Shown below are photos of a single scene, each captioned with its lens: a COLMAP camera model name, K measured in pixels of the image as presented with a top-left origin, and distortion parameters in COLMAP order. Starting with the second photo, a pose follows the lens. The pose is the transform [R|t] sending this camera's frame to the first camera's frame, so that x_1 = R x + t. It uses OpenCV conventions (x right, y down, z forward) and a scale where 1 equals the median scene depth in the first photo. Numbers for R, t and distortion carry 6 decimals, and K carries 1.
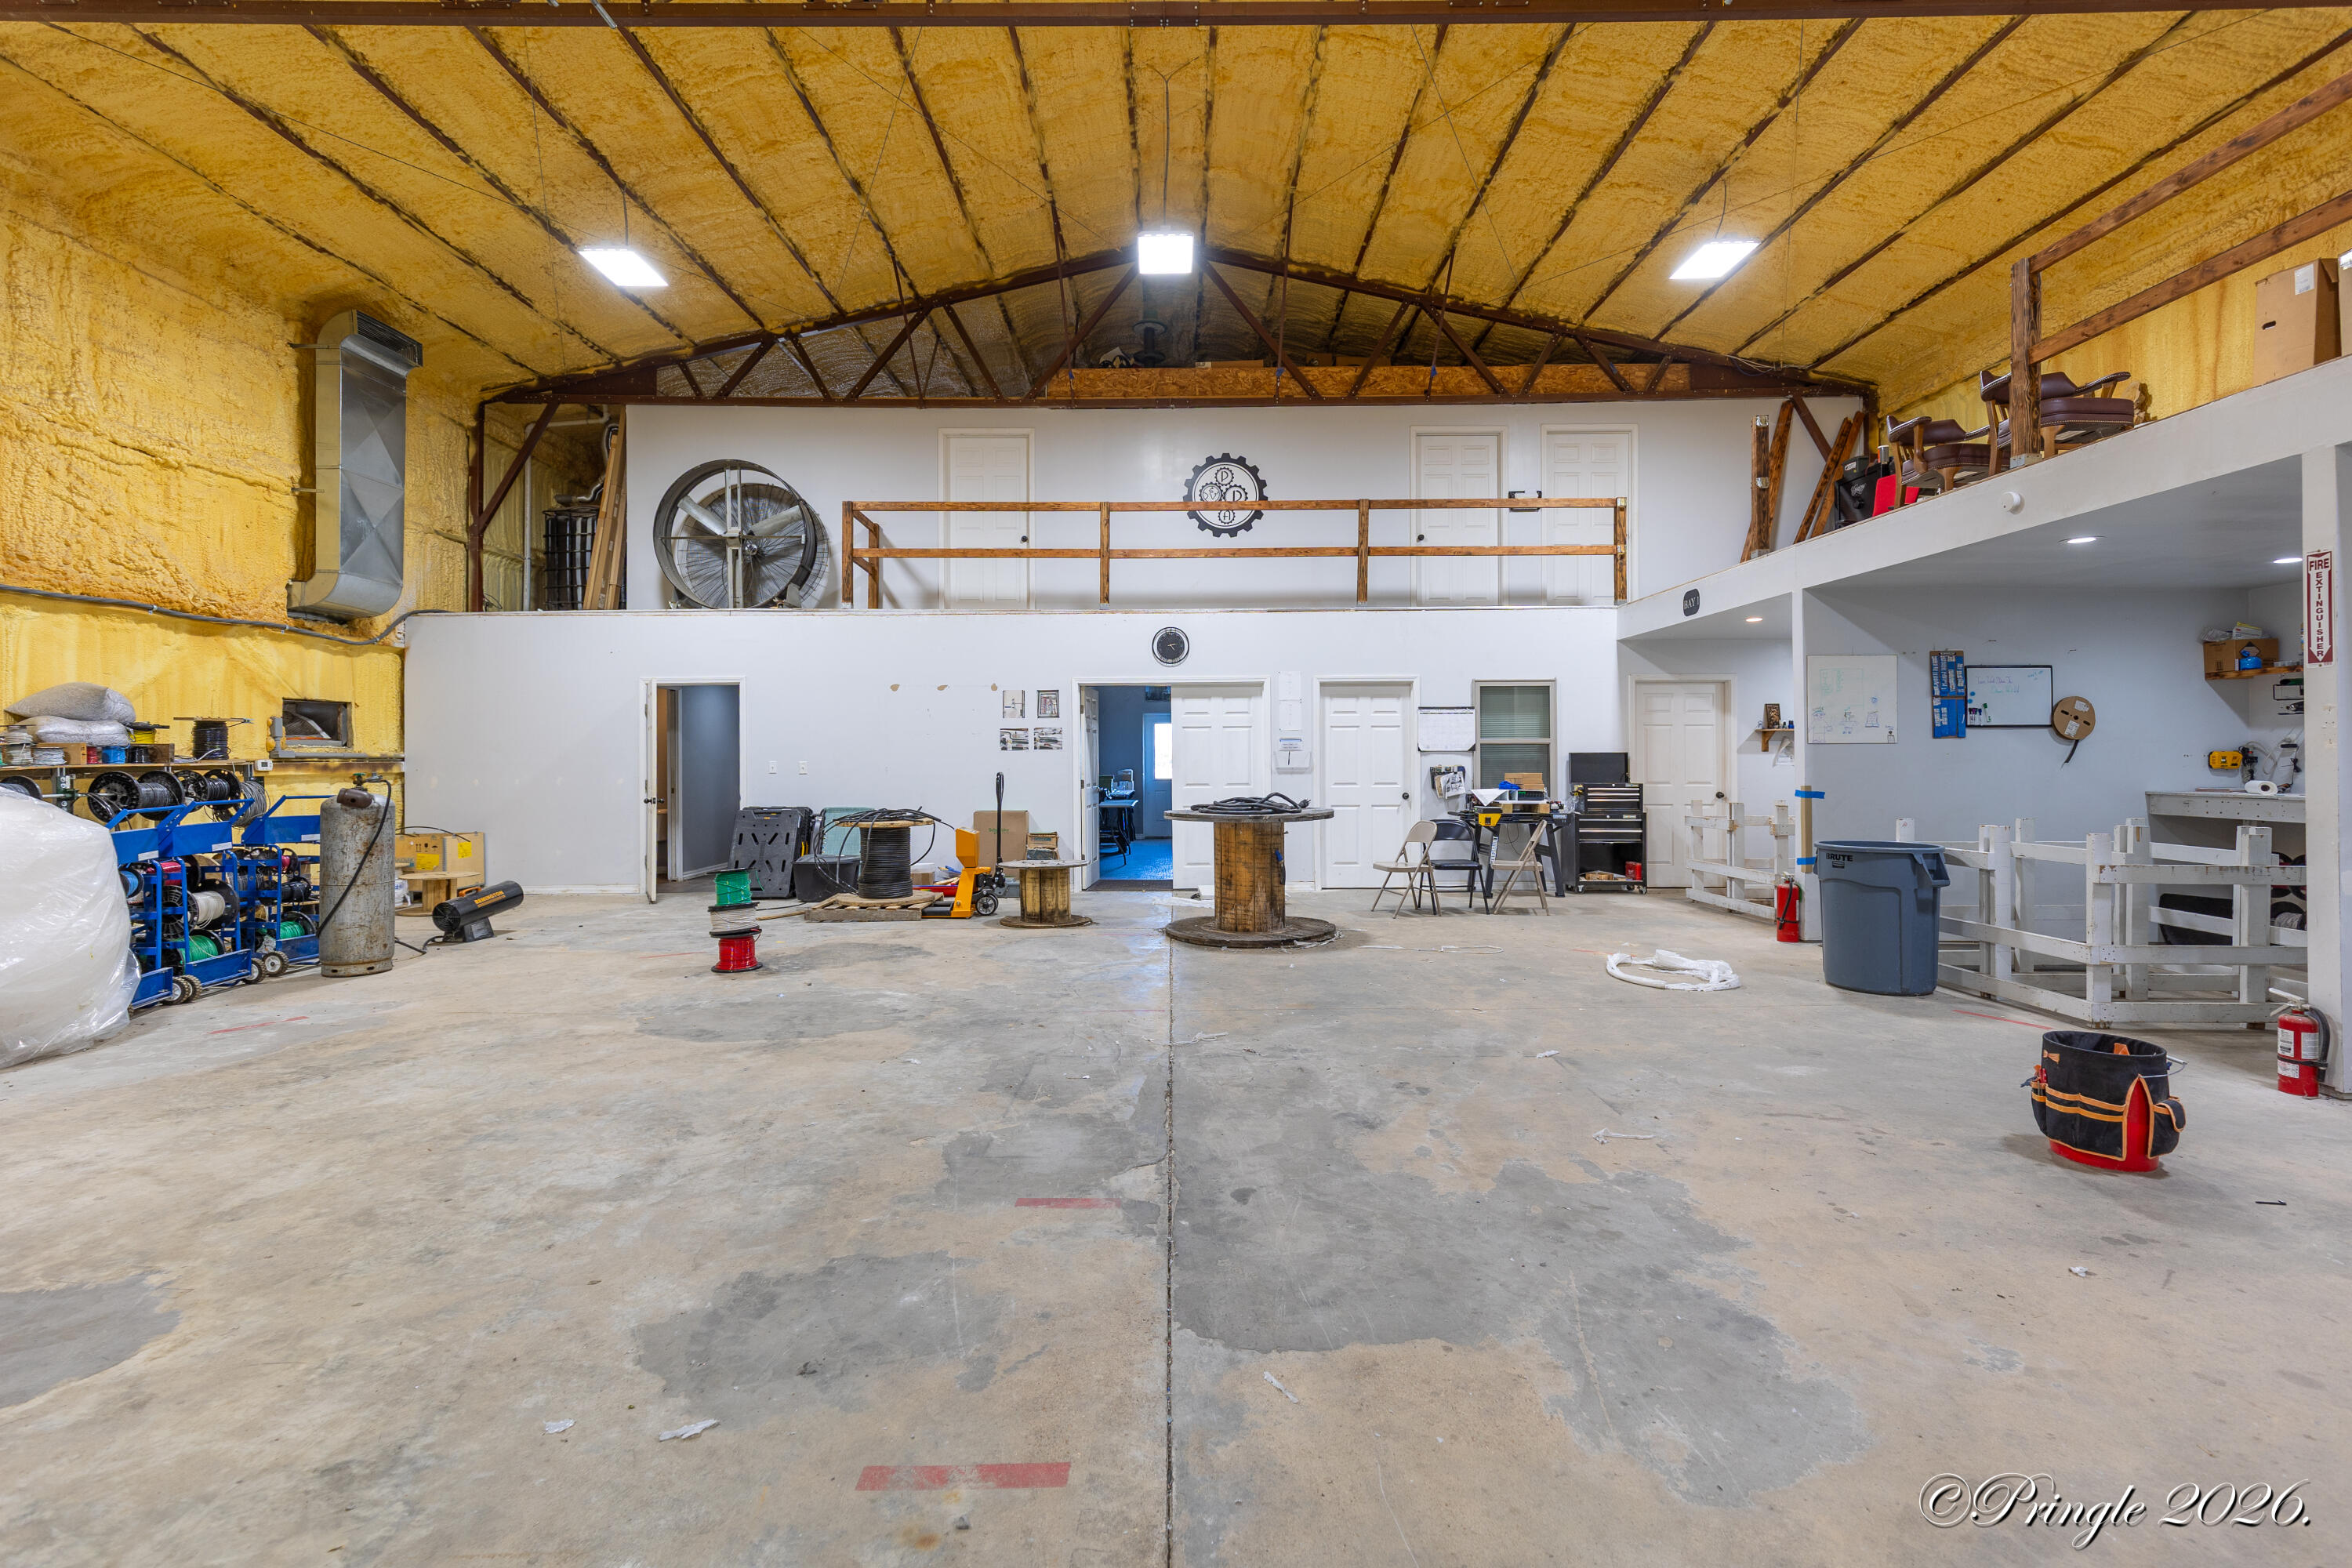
lens RADIAL K [[1099.7, 0, 1174.2], [0, 1099.7, 753.9], [0, 0, 1]] dist [0.002157, 0.000052]
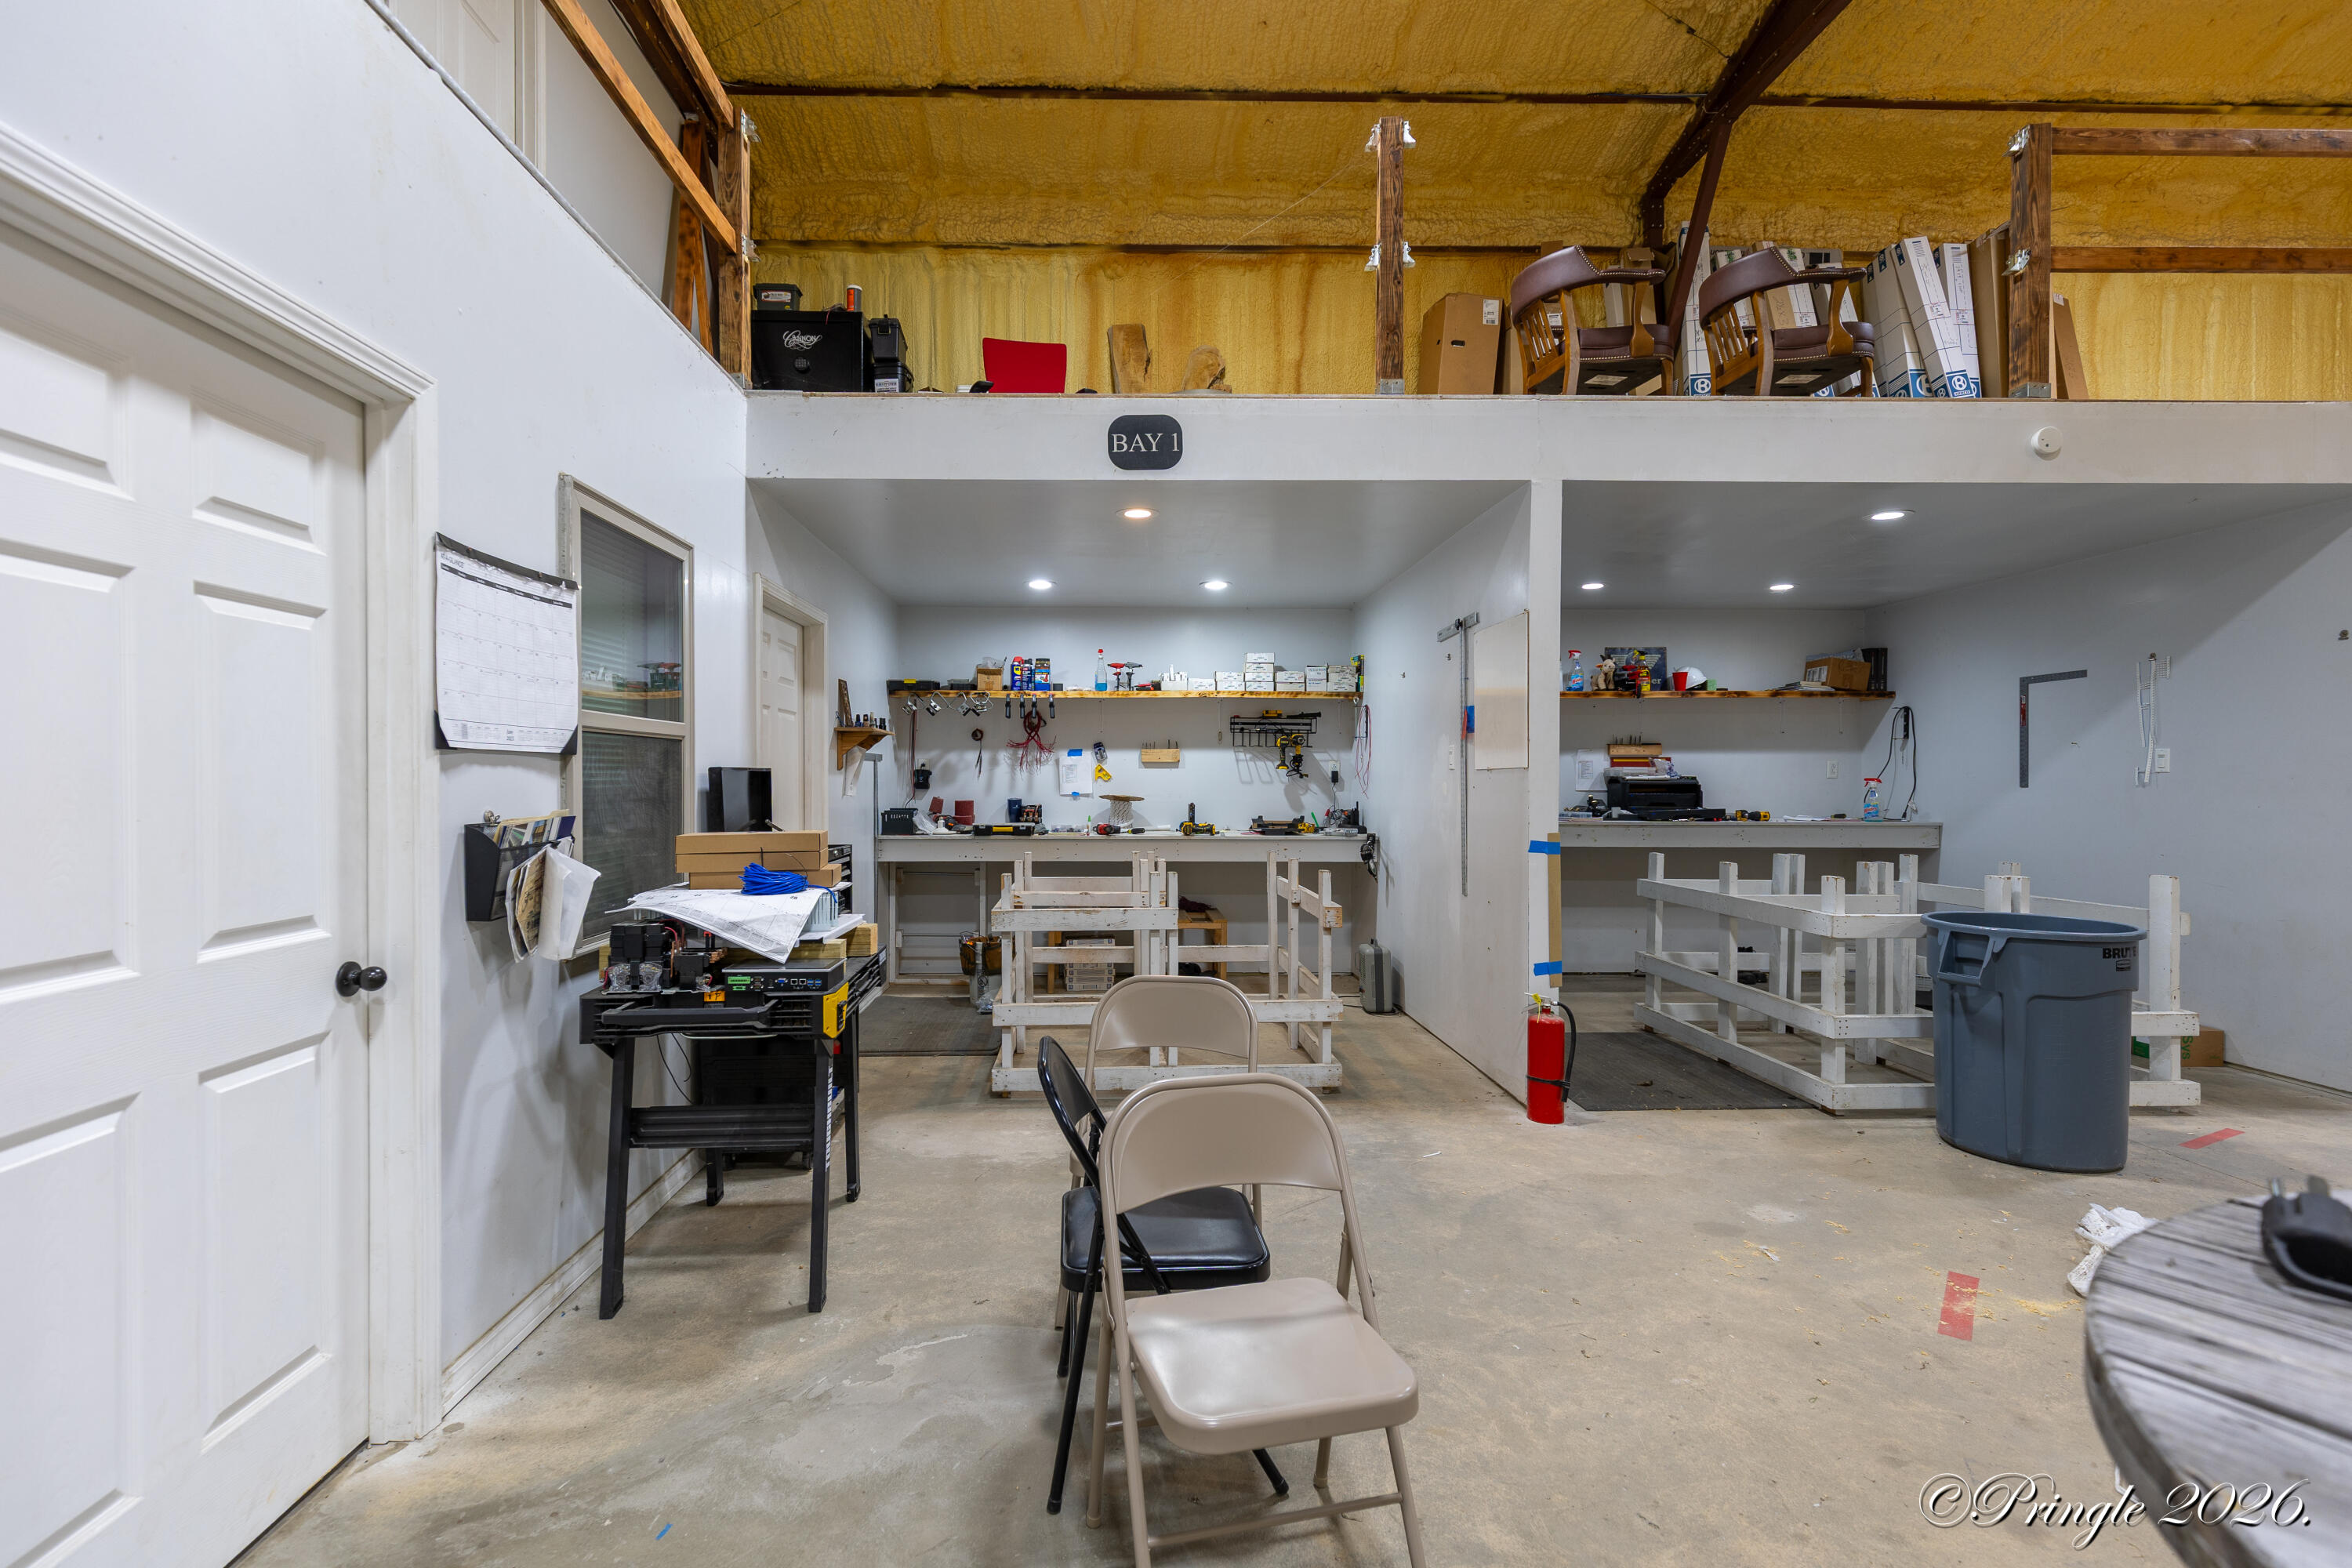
lens RADIAL K [[1088.3, 0, 1120.9], [0, 1088.3, 787.9], [0, 0, 1]] dist [0.005447, -0.001113]
pose [[-0.019803, -0.004726, 0.999793, 0.019053], [-0.005043, 0.999977, 0.004627, 0.003889], [-0.999791, -0.004951, -0.019827, 1.033071]]
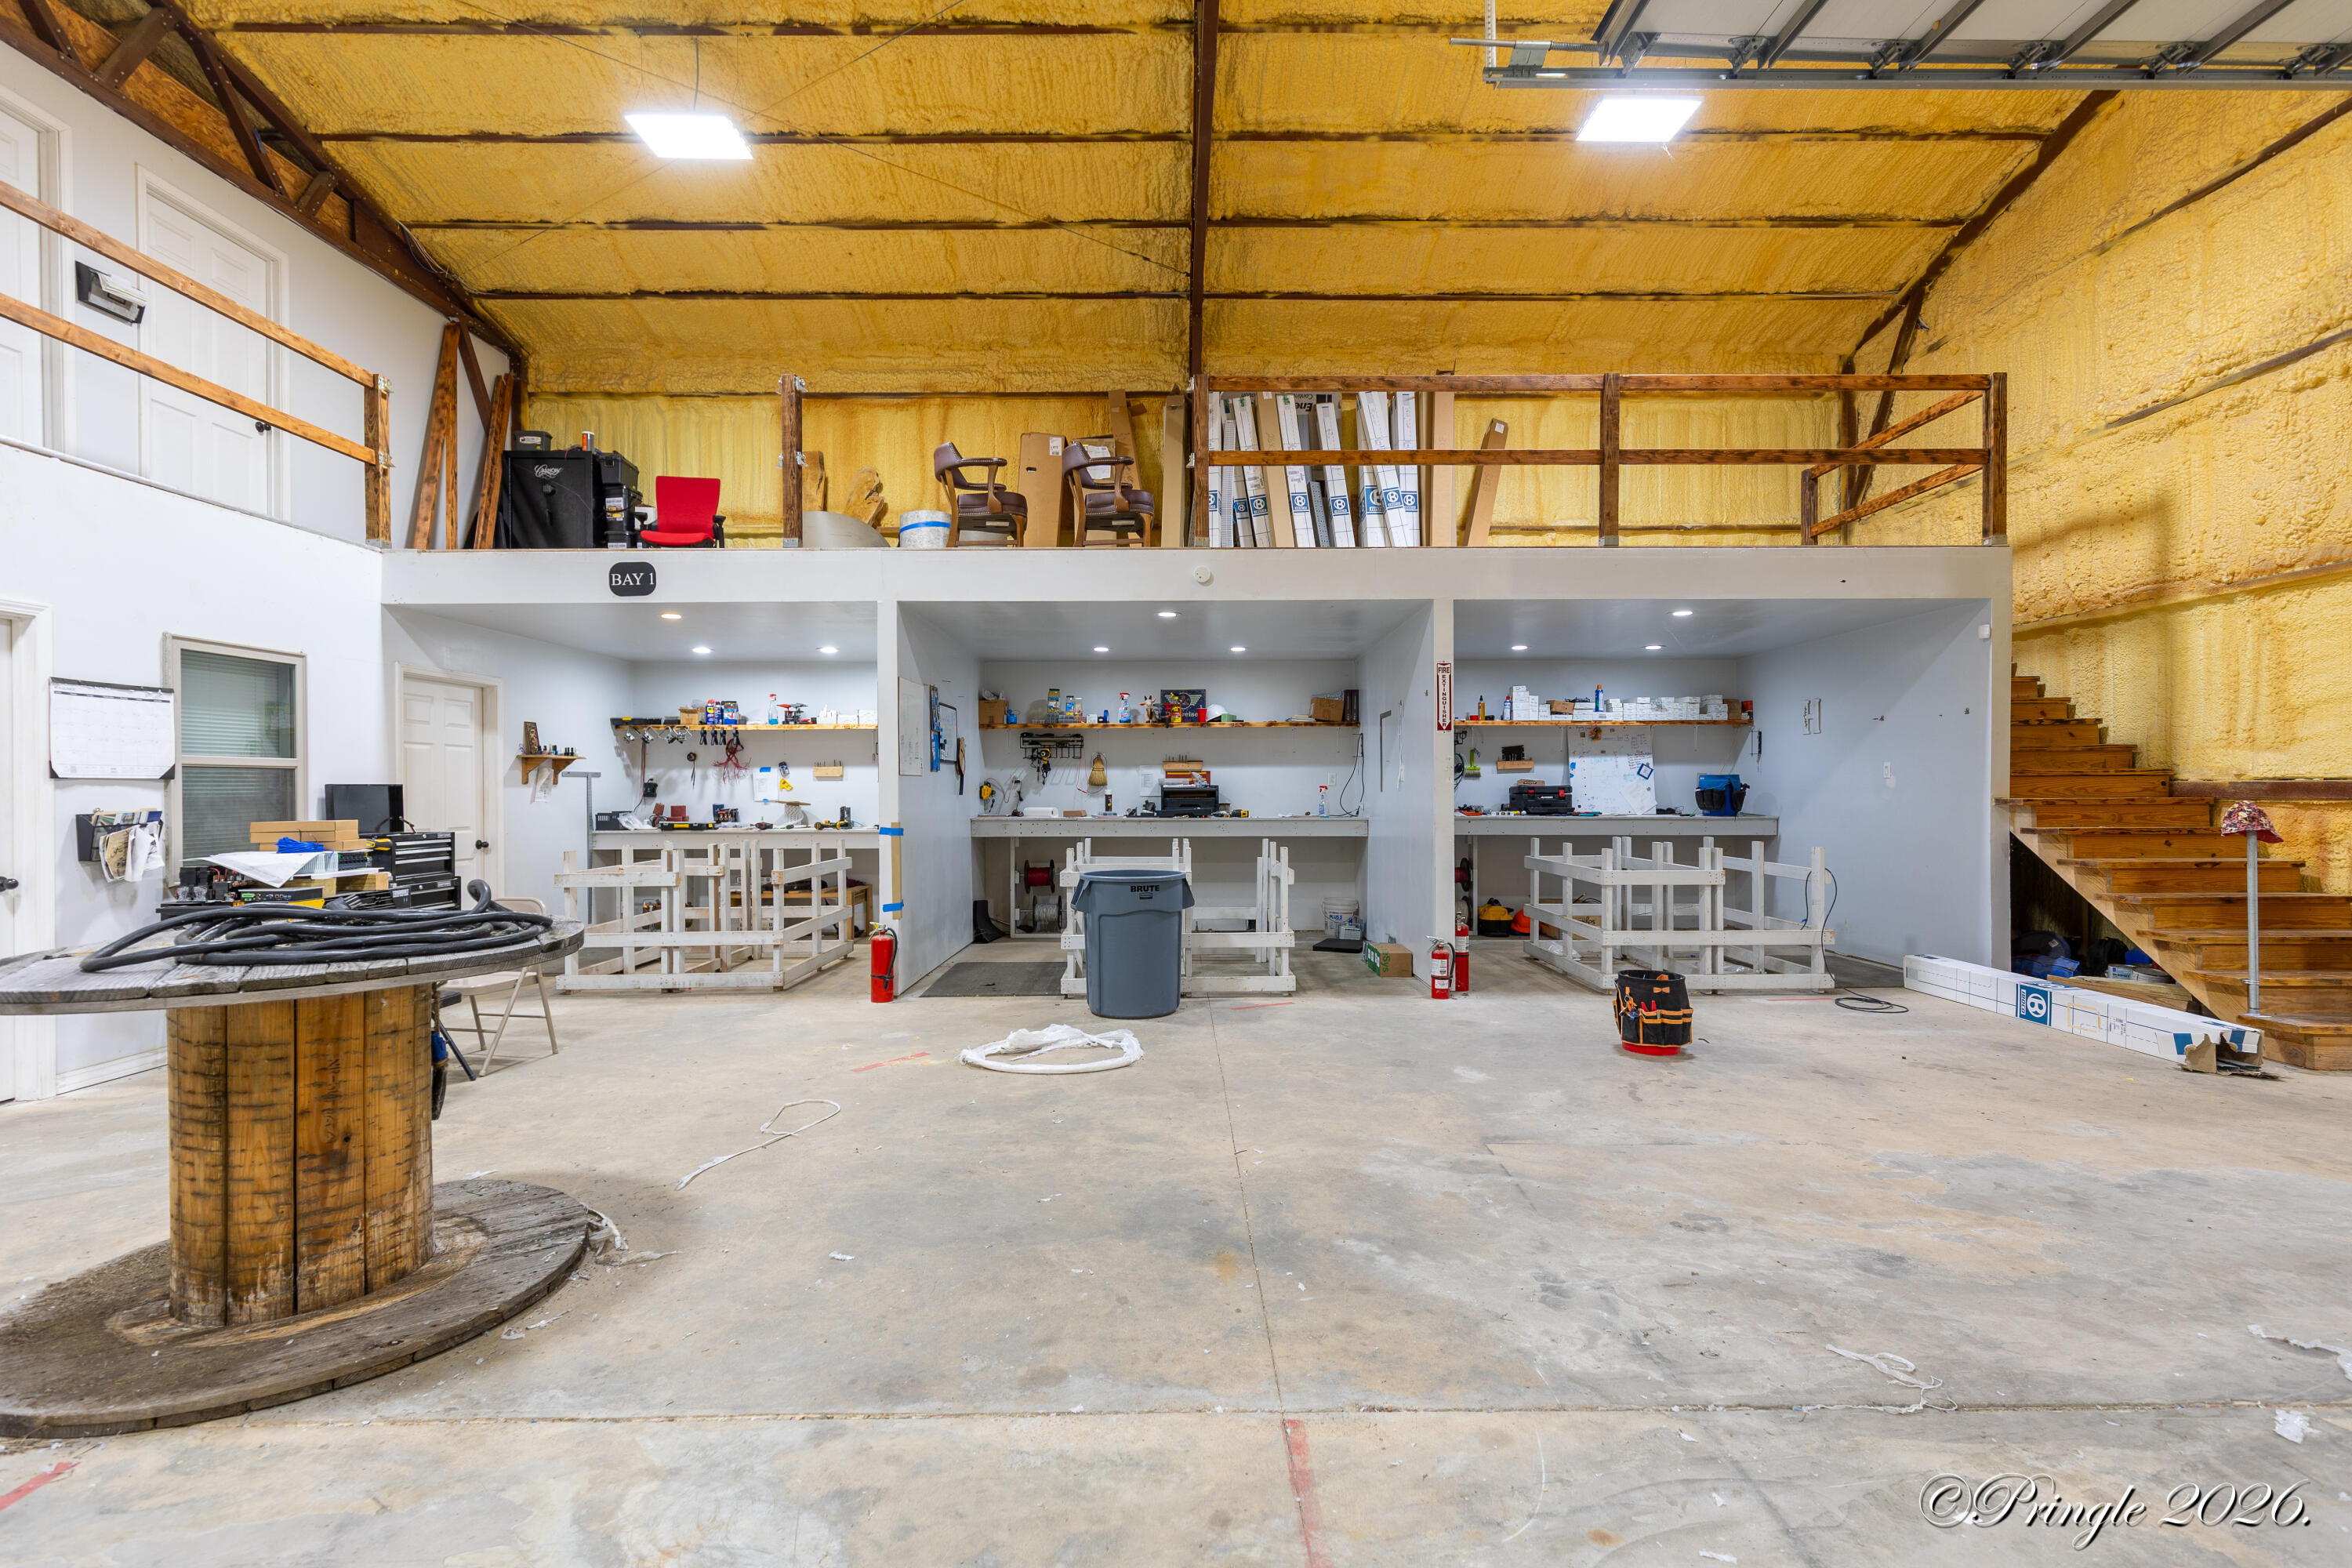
lens RADIAL K [[1072.6, 0, 1178.4], [0, 1072.6, 792.3], [0, 0, 1]] dist [0.005153, 0.000317]
pose [[-0.010630, -0.001136, 0.999943, -0.249697], [0.000037, 0.999999, 0.001136, 0.003223], [-0.999944, 0.000049, -0.010630, 0.654976]]
